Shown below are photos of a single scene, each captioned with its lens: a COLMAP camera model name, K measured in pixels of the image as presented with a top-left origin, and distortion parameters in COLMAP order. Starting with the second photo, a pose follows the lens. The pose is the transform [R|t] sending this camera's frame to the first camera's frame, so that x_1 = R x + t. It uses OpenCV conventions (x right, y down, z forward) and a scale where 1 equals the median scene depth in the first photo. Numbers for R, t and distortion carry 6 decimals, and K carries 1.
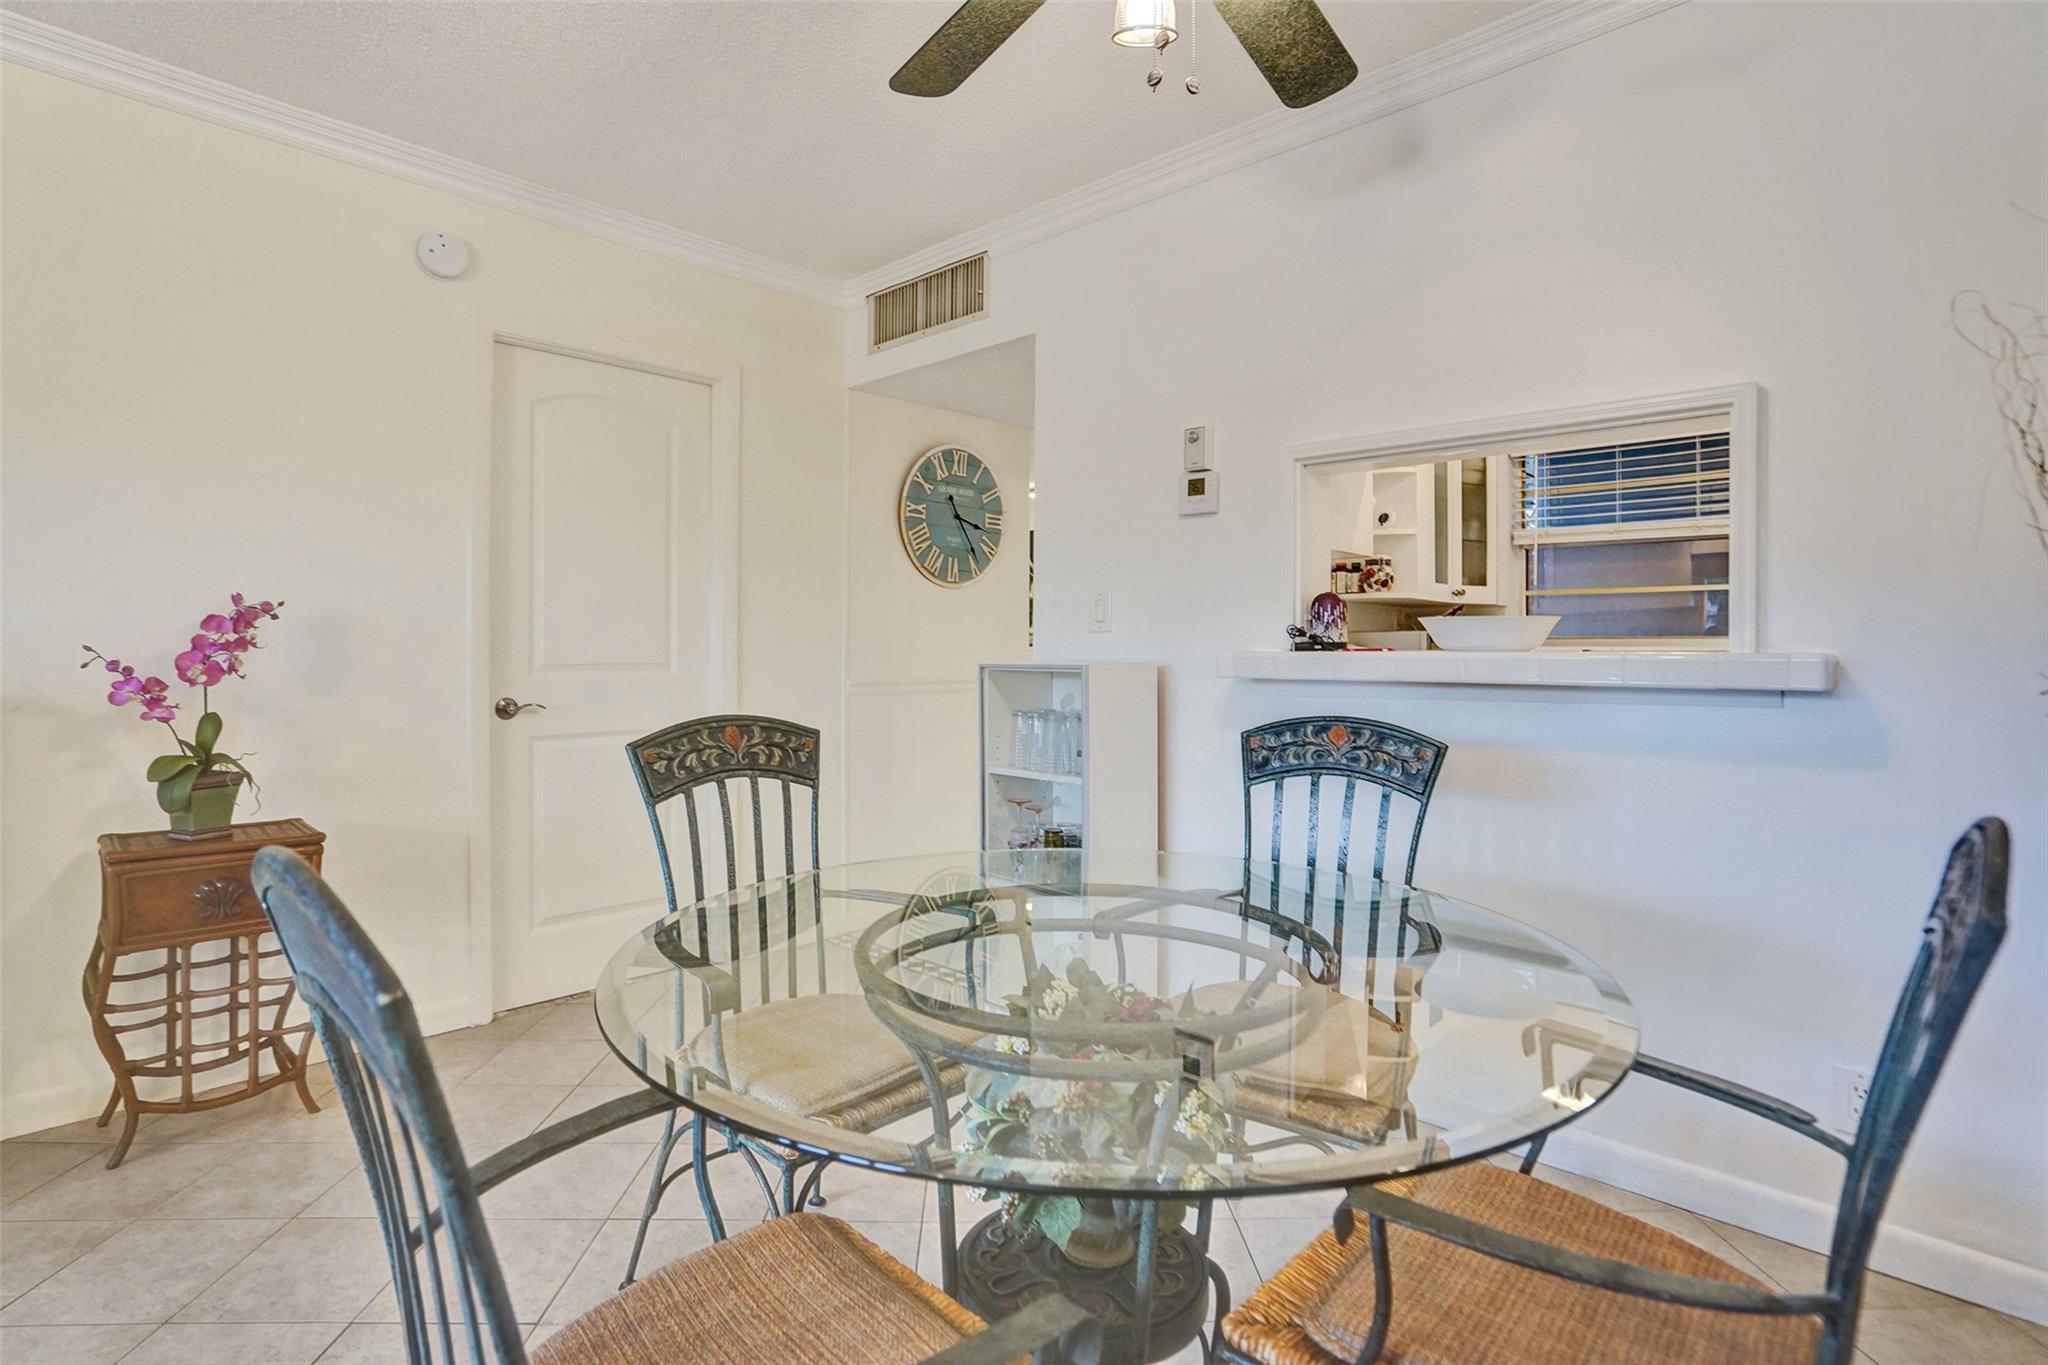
lens RADIAL K [[1047.6, 0, 1023.4], [0, 1047.6, 676.3], [0, 0, 1]] dist [-0.040804, 0.000215]
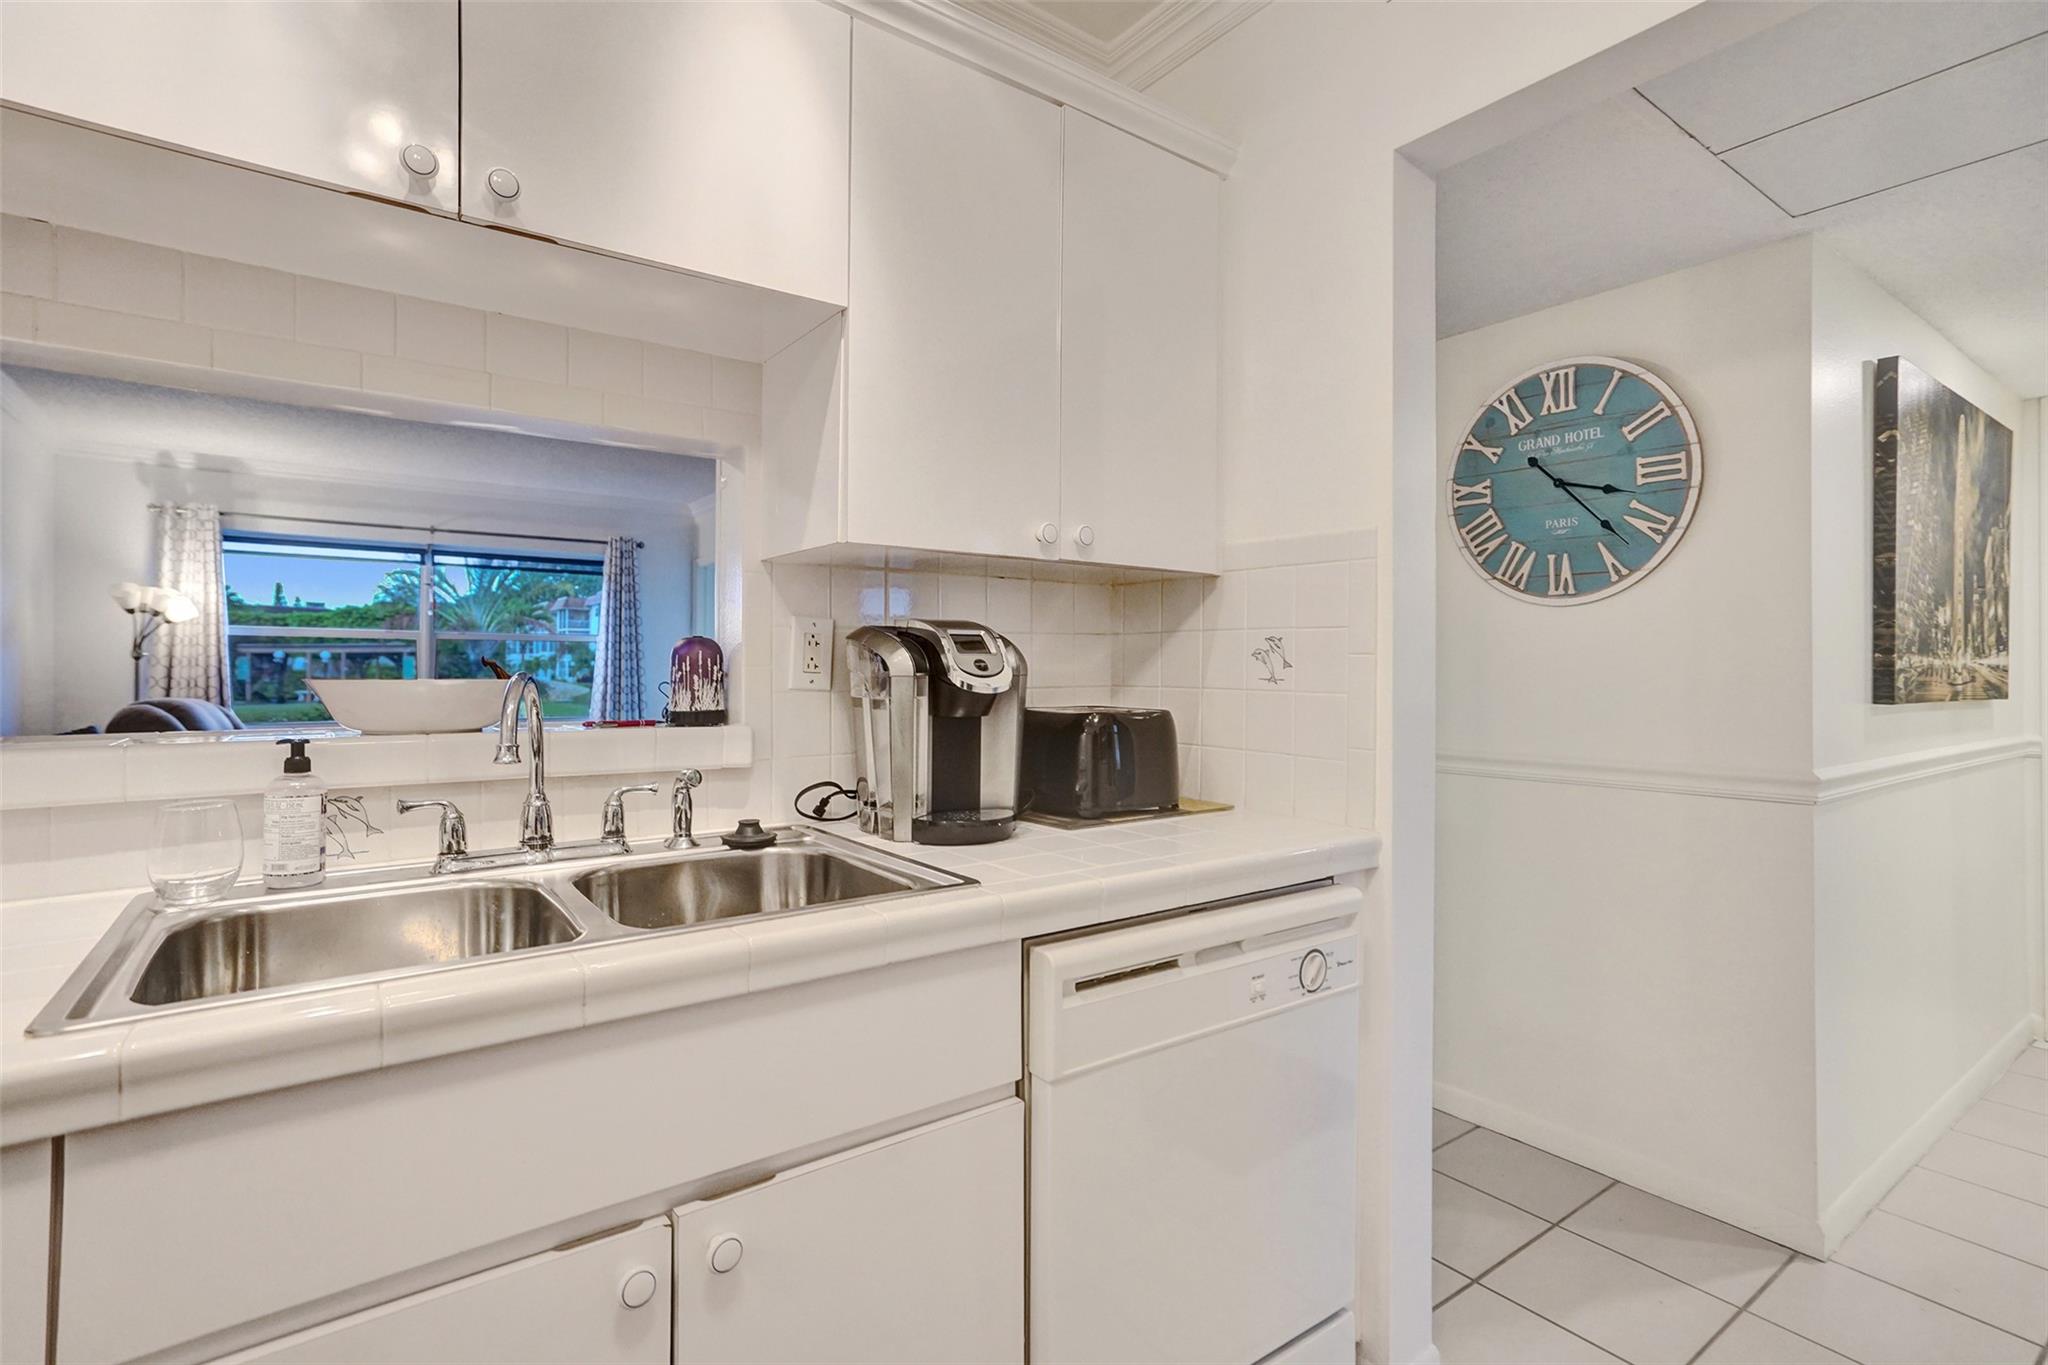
lens RADIAL K [[982.1, 0, 1014.5], [0, 982.1, 663.4], [0, 0, 1]] dist [-0.008729, 0.010017]
pose [[-0.220273, -0.002061, -0.975436, 0.534205], [-0.028376, 0.999588, 0.004296, -0.045676], [0.975025, 0.028625, -0.220241, 0.823820]]
